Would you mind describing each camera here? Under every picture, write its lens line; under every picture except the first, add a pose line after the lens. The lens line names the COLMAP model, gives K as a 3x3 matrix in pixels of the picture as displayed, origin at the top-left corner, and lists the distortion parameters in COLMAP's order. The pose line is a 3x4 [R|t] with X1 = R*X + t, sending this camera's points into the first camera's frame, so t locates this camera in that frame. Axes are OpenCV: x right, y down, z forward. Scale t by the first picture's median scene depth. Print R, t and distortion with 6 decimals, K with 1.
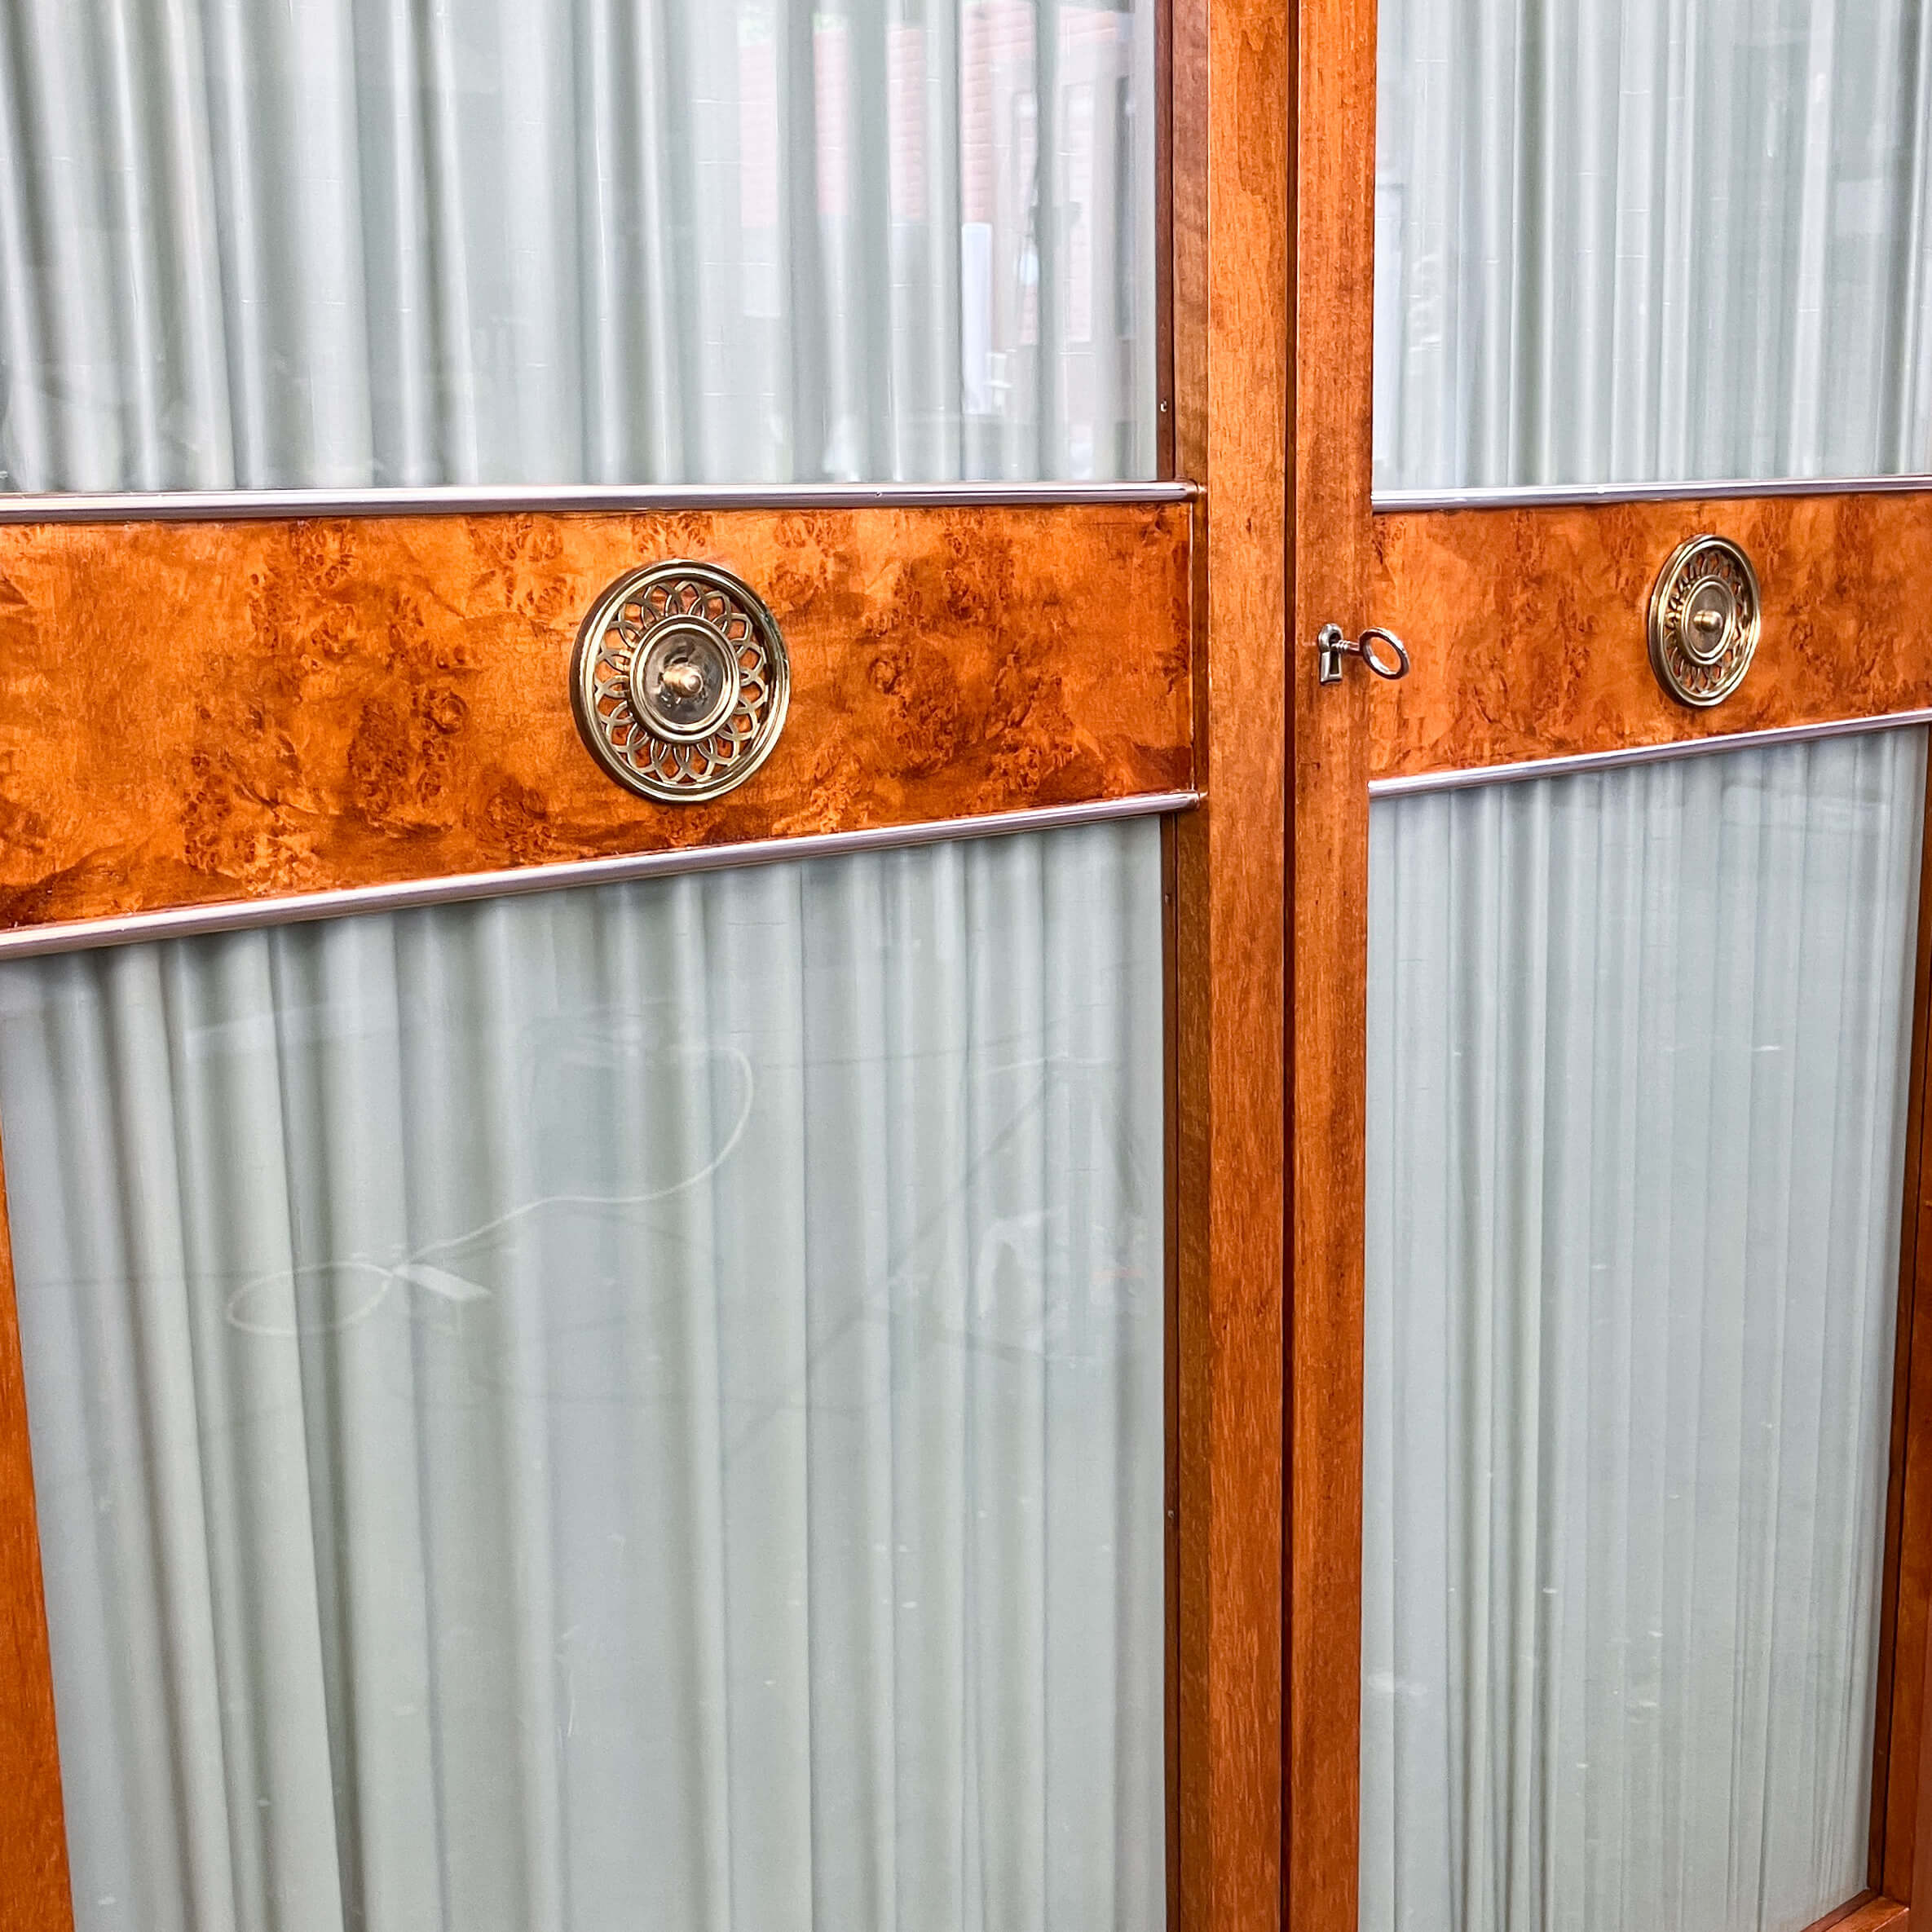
lens RADIAL K [[2562.3, 0, 1014.9], [0, 2562.3, 991.3], [0, 0, 1]] dist [0.029161, 0.000000]
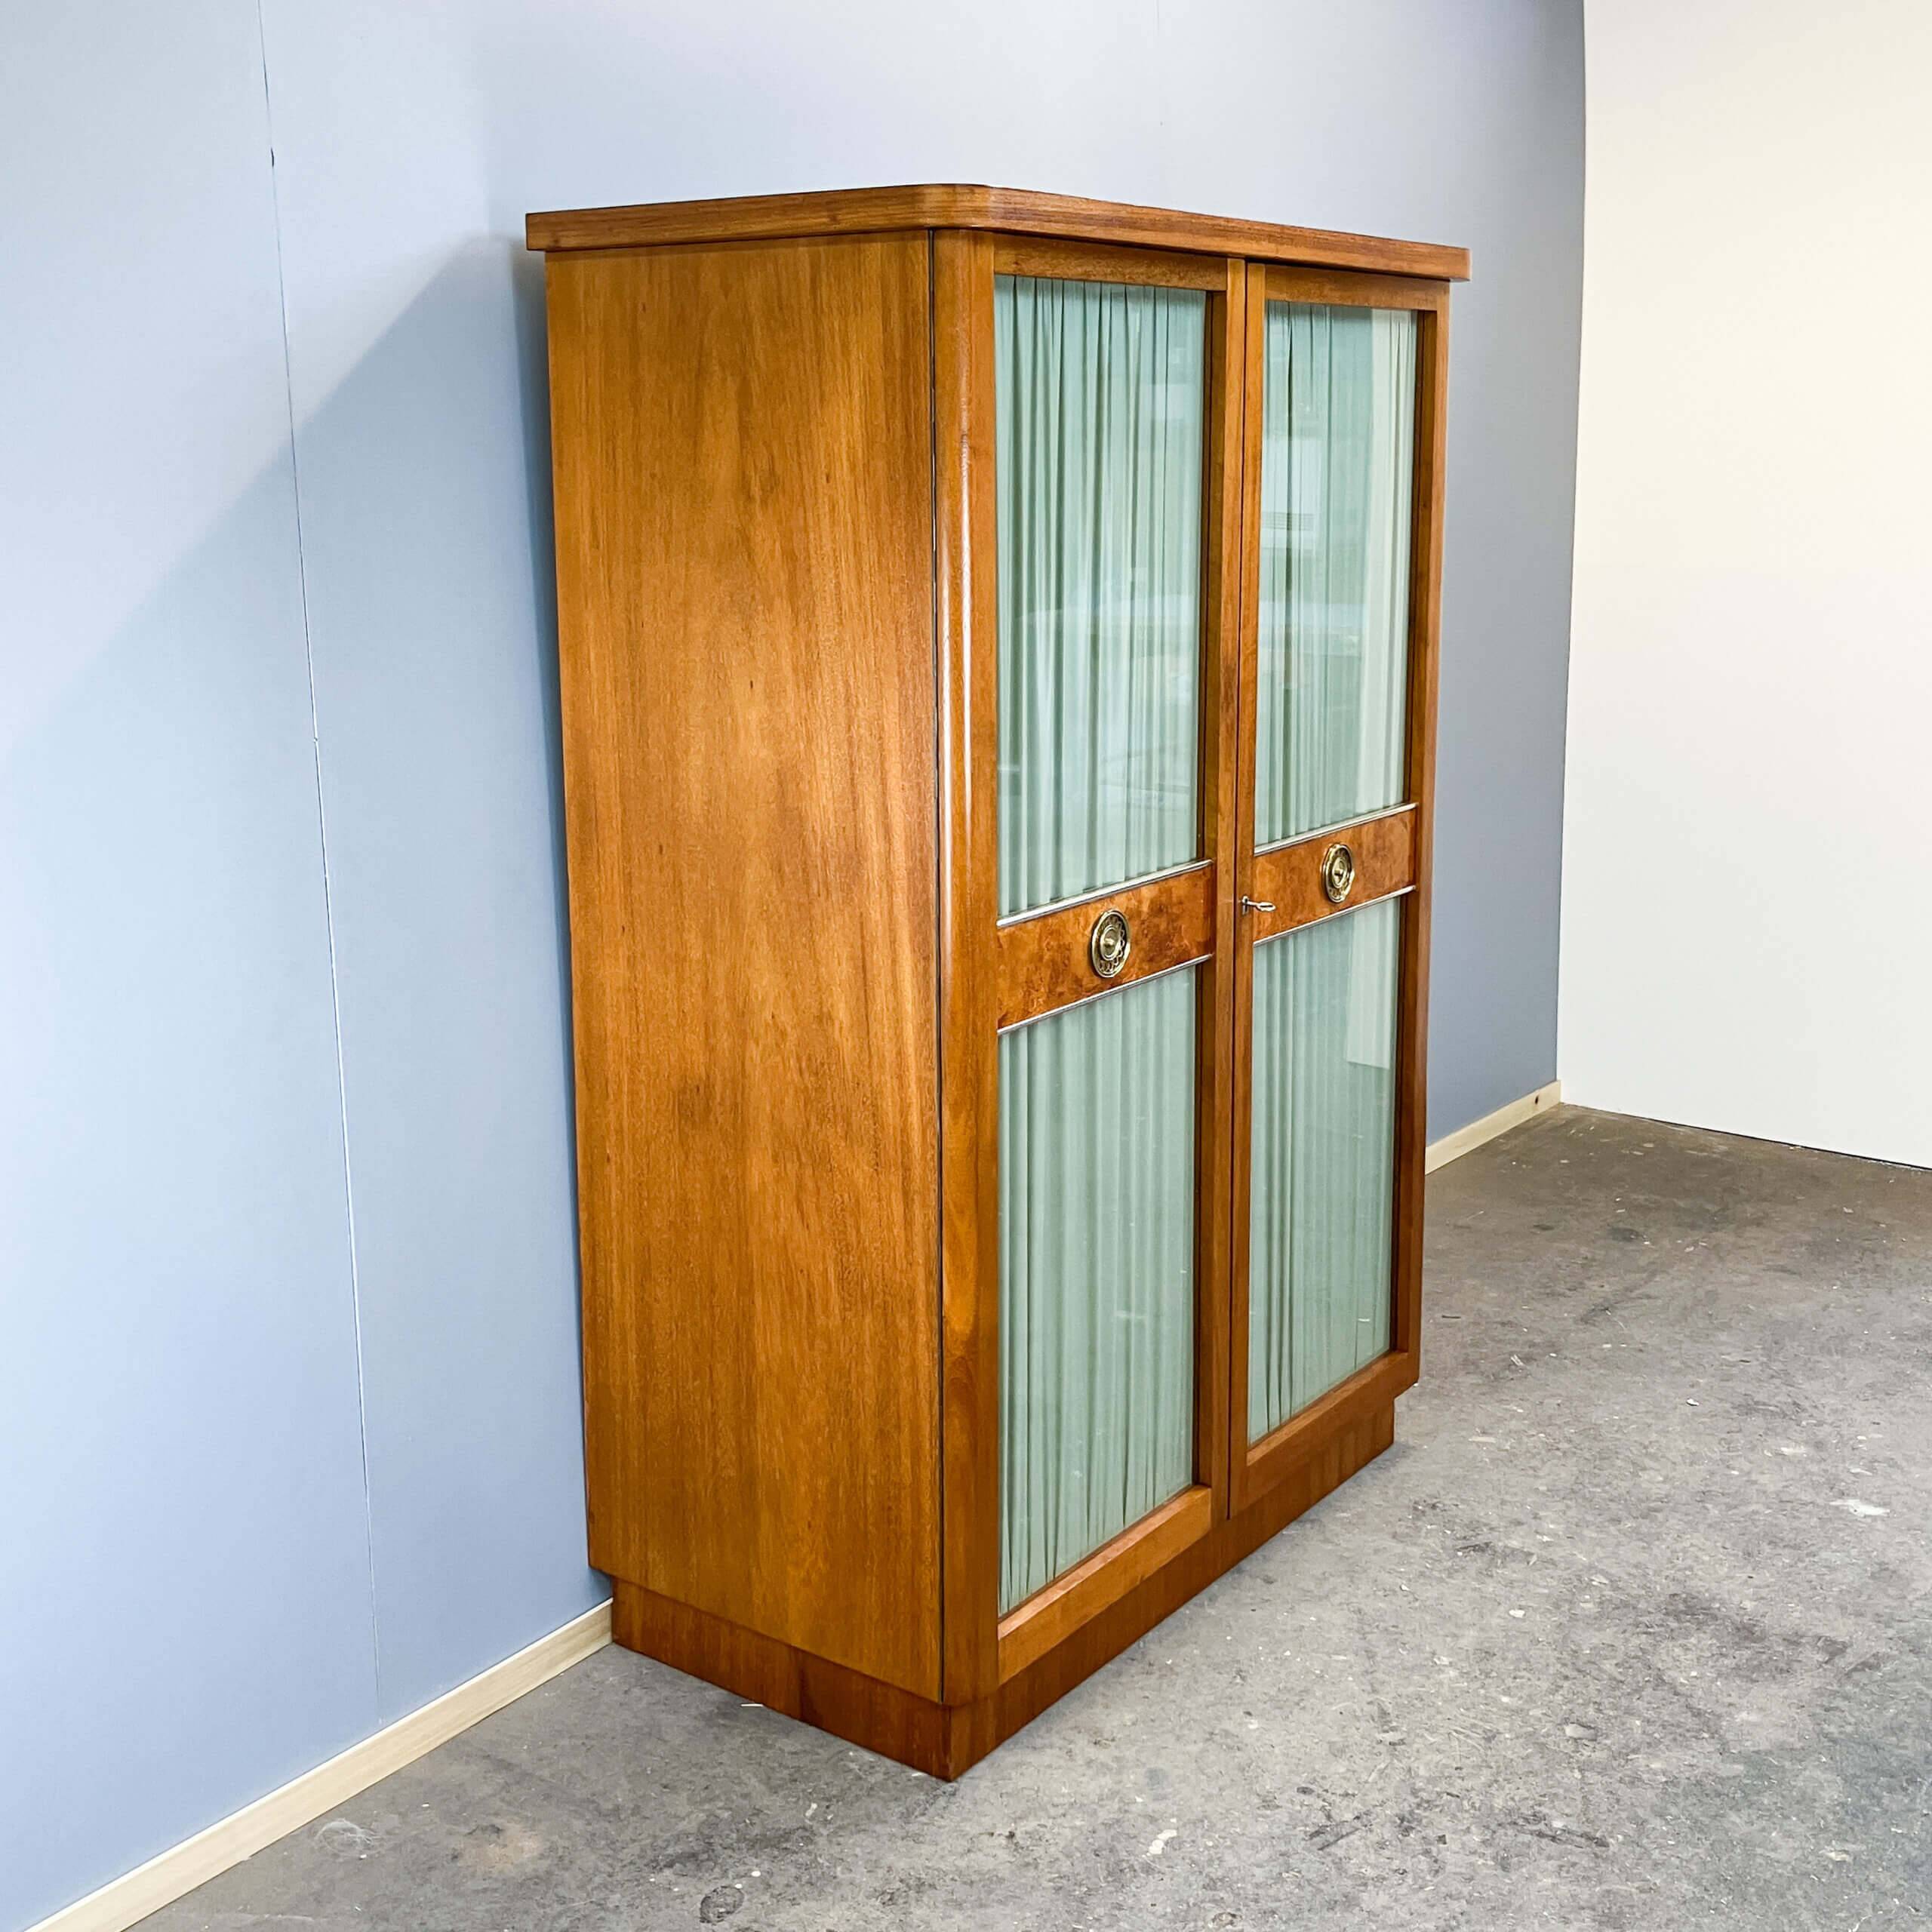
lens RADIAL K [[2437.2, 0, 948.7], [0, 2437.2, 898.2], [0, 0, 1]] dist [-0.021539, 0.000000]
pose [[0.970385, -0.063918, 0.232952, -0.990020], [0.070282, 0.997344, -0.019113, -0.120325], [-0.231112, 0.034920, 0.972300, -1.931174]]
